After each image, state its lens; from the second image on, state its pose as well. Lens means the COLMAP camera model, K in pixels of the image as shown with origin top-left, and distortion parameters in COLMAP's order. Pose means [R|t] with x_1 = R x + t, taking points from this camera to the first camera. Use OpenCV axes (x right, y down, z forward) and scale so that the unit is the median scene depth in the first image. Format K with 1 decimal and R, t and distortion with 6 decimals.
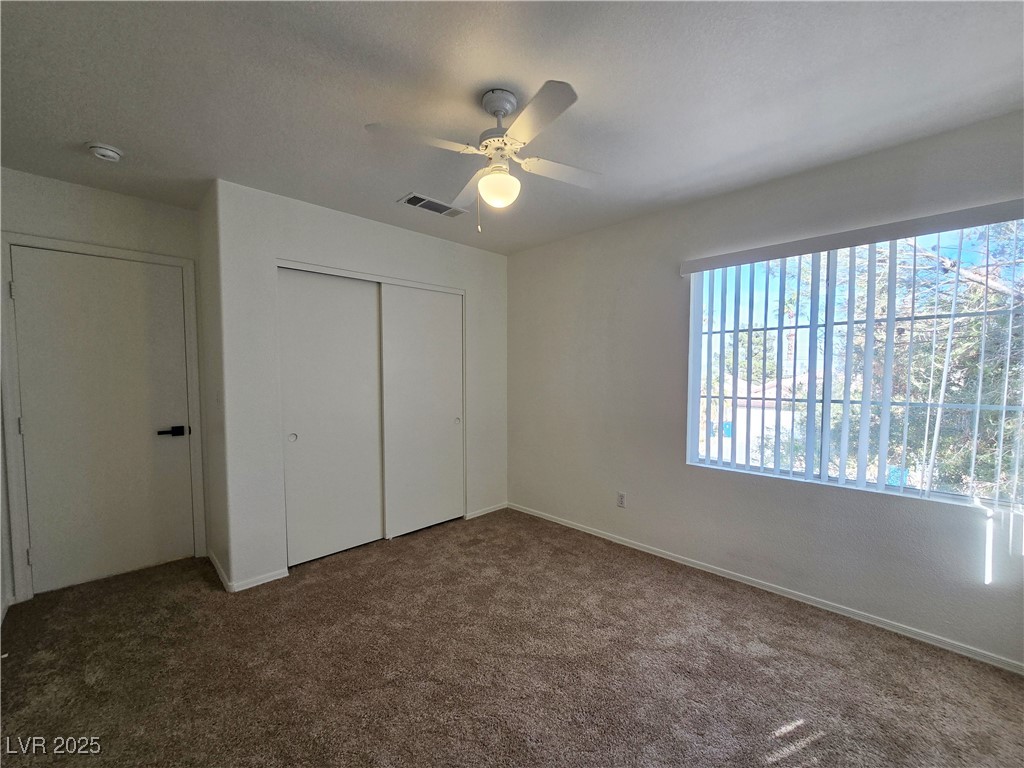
lens RADIAL K [[418.7, 0, 517.0], [0, 418.7, 393.2], [0, 0, 1]] dist [-0.001101, -0.000132]
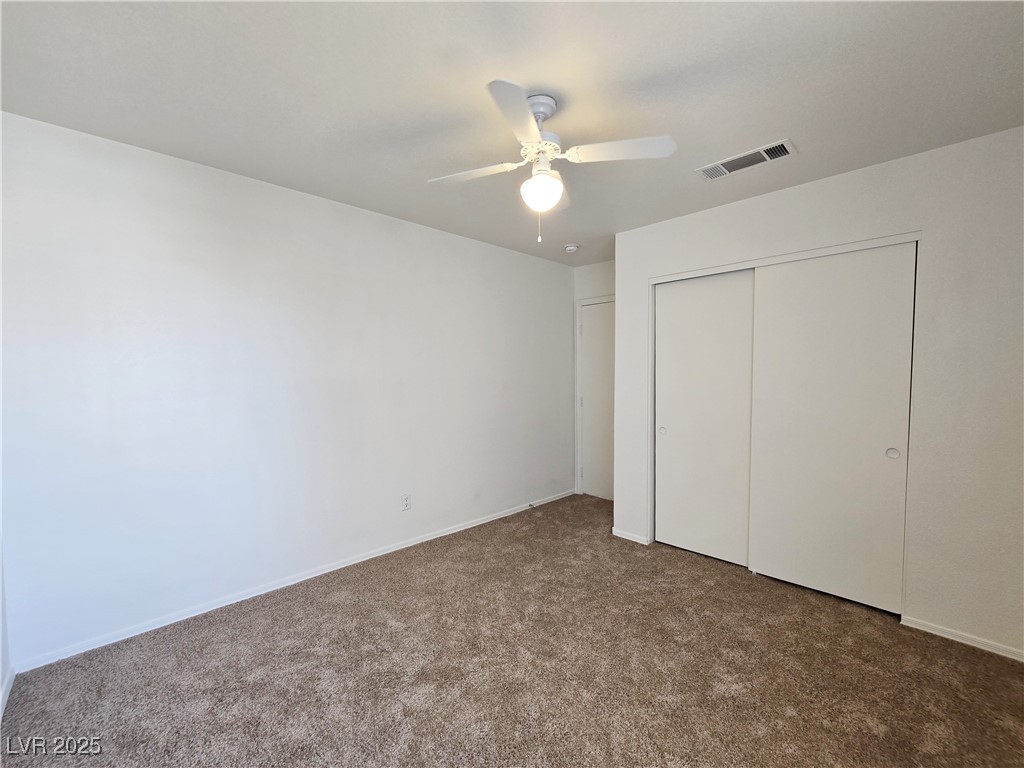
lens RADIAL K [[418.7, 0, 517.0], [0, 418.7, 393.2], [0, 0, 1]] dist [-0.001101, -0.000132]
pose [[-0.005531, 0.050303, -0.998719, 0.671555], [-0.037625, 0.998016, 0.050476, -0.044551], [0.999277, 0.037856, -0.003627, 0.670679]]
